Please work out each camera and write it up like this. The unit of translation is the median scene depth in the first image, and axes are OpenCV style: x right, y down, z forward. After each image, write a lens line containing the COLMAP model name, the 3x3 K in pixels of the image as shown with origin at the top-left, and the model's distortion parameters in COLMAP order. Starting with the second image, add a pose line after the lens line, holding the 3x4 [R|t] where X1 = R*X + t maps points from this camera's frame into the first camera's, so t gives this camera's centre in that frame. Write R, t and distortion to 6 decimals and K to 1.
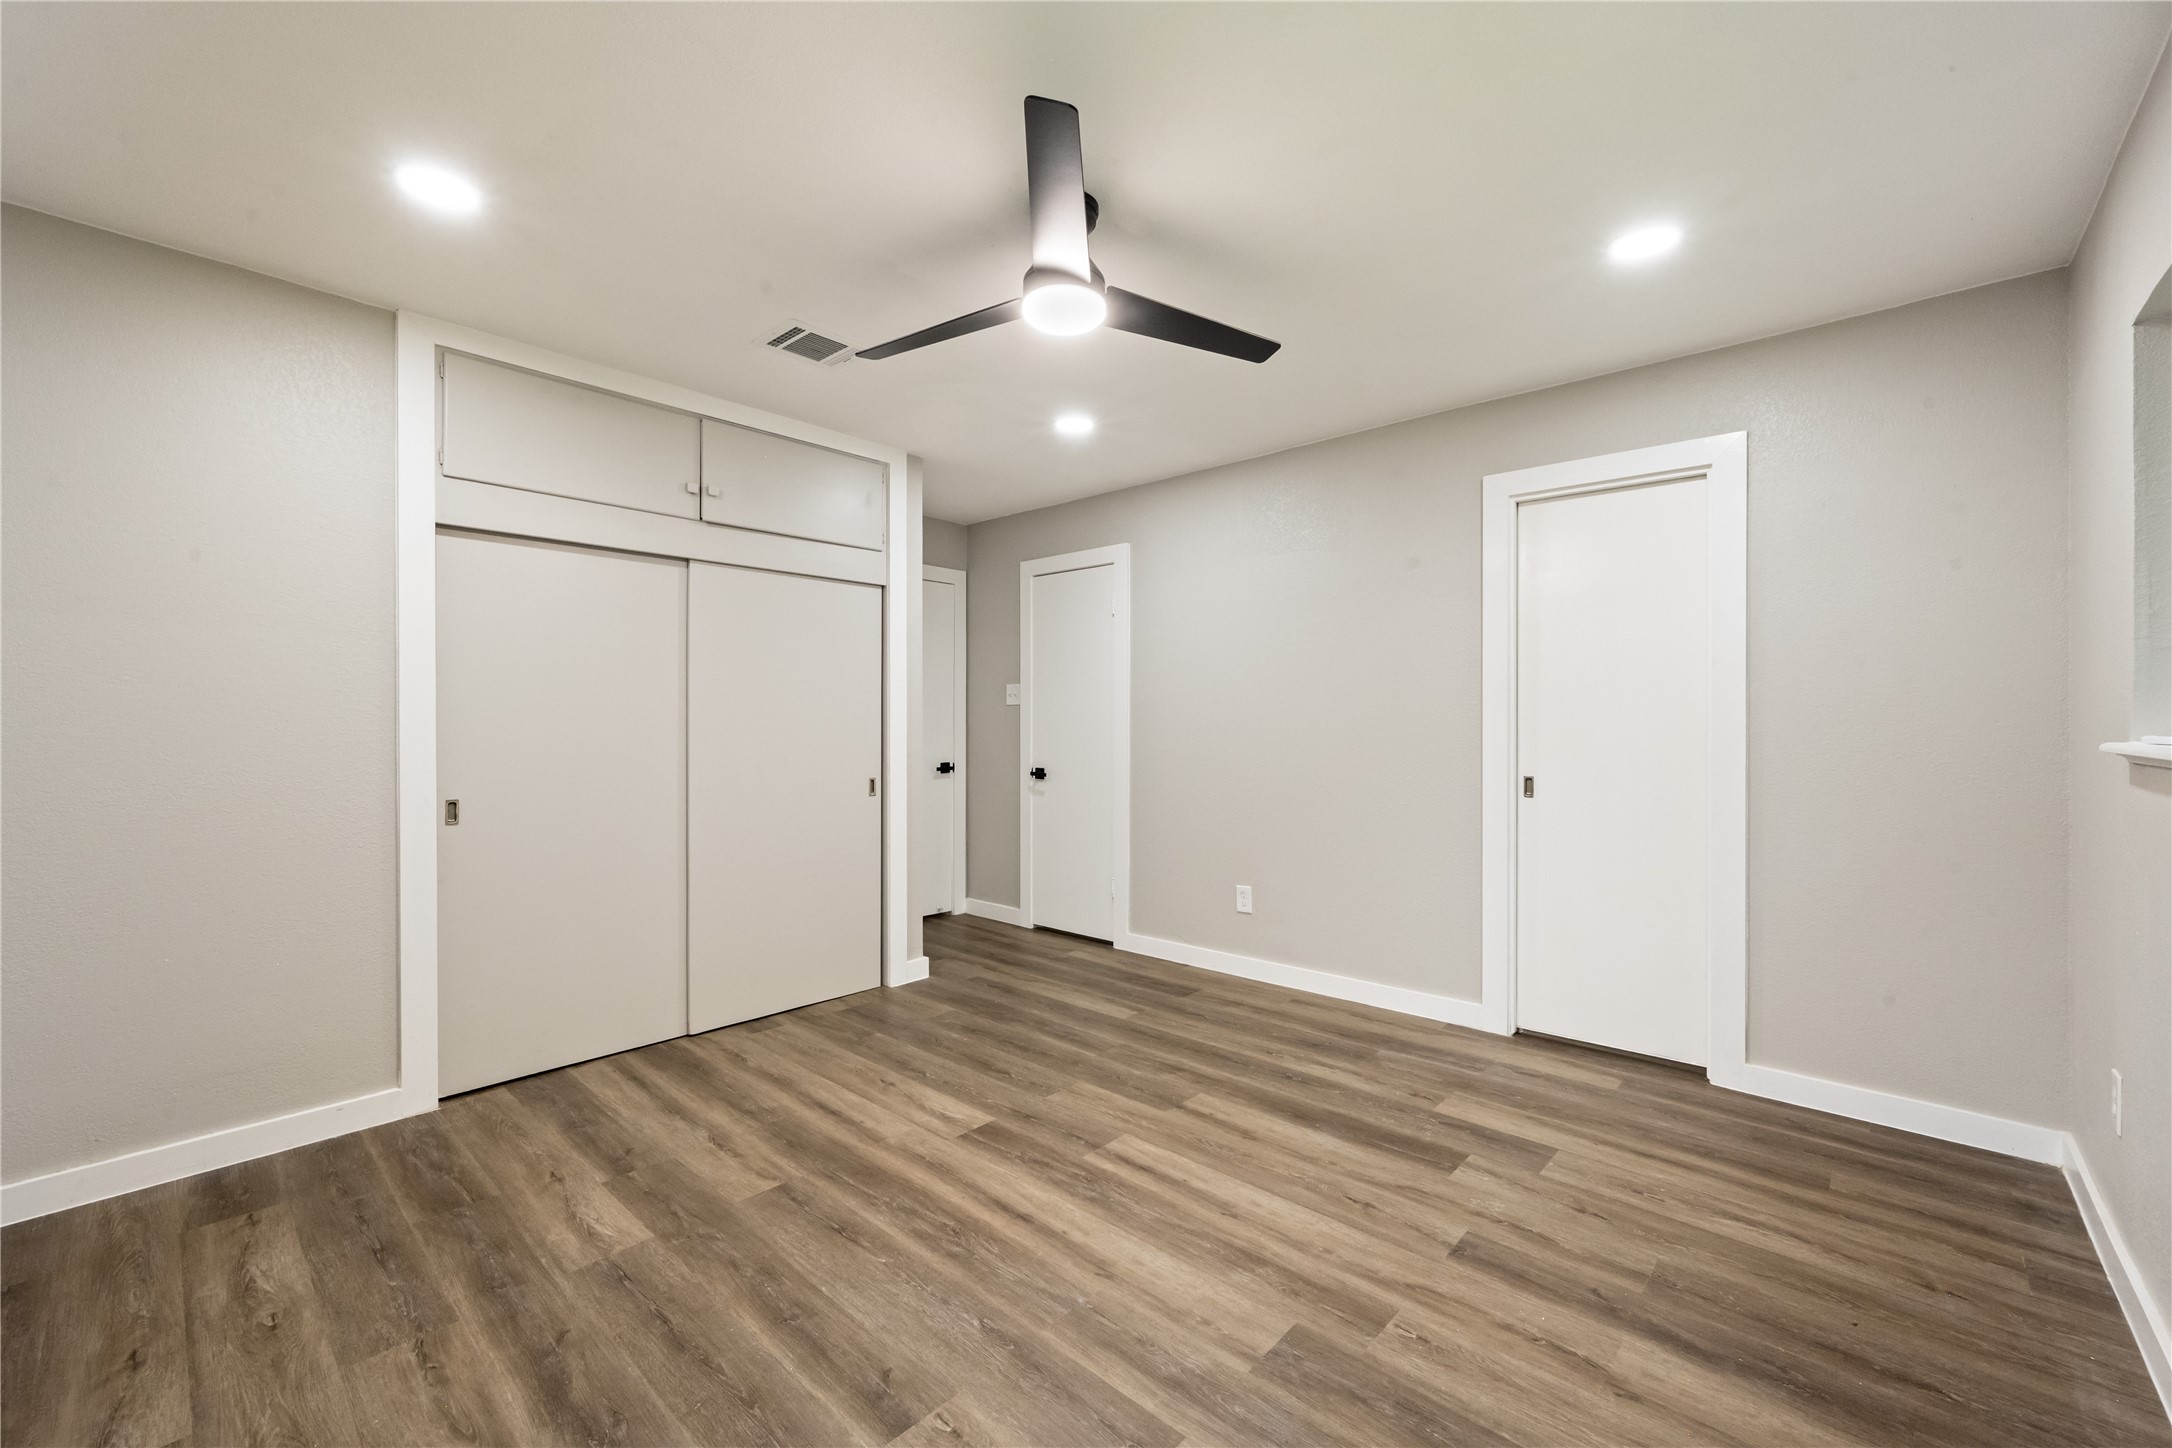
lens RADIAL K [[869.2, 0, 1083.0], [0, 869.2, 727.4], [0, 0, 1]] dist [-0.001178, -0.000100]
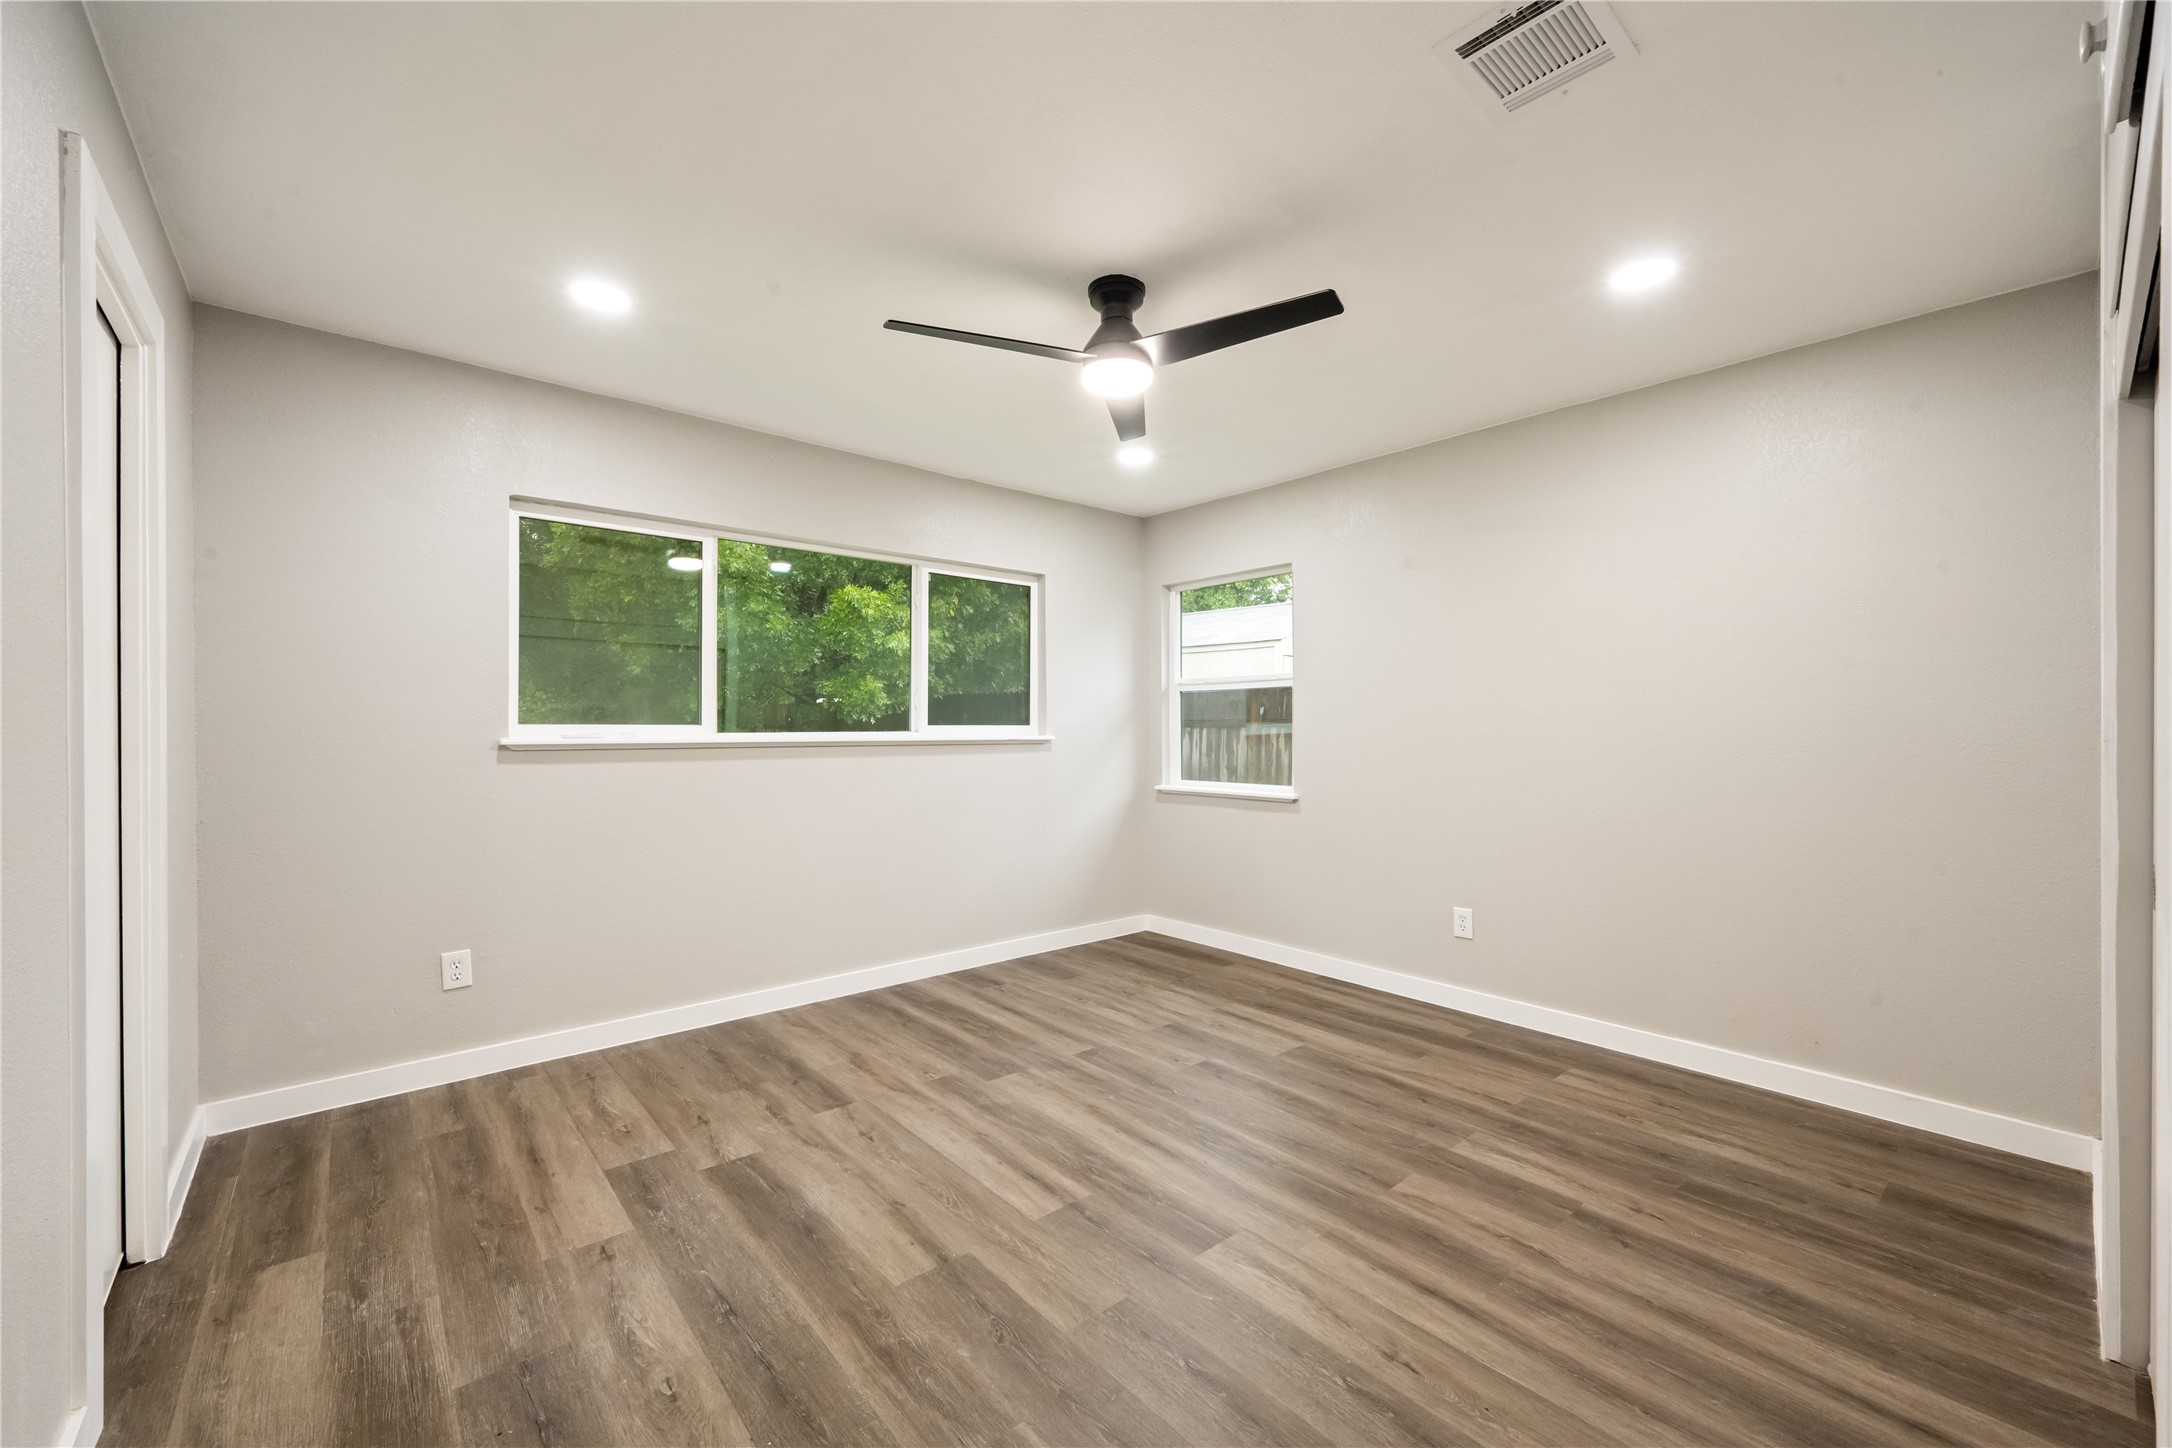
lens RADIAL K [[869.2, 0, 1083.0], [0, 869.2, 727.4], [0, 0, 1]] dist [-0.001178, -0.000100]
pose [[-0.993146, -0.000453, 0.116881, -0.107075], [0.000192, 0.999985, 0.005505, -0.018964], [-0.116881, 0.005490, -0.993131, 2.026659]]
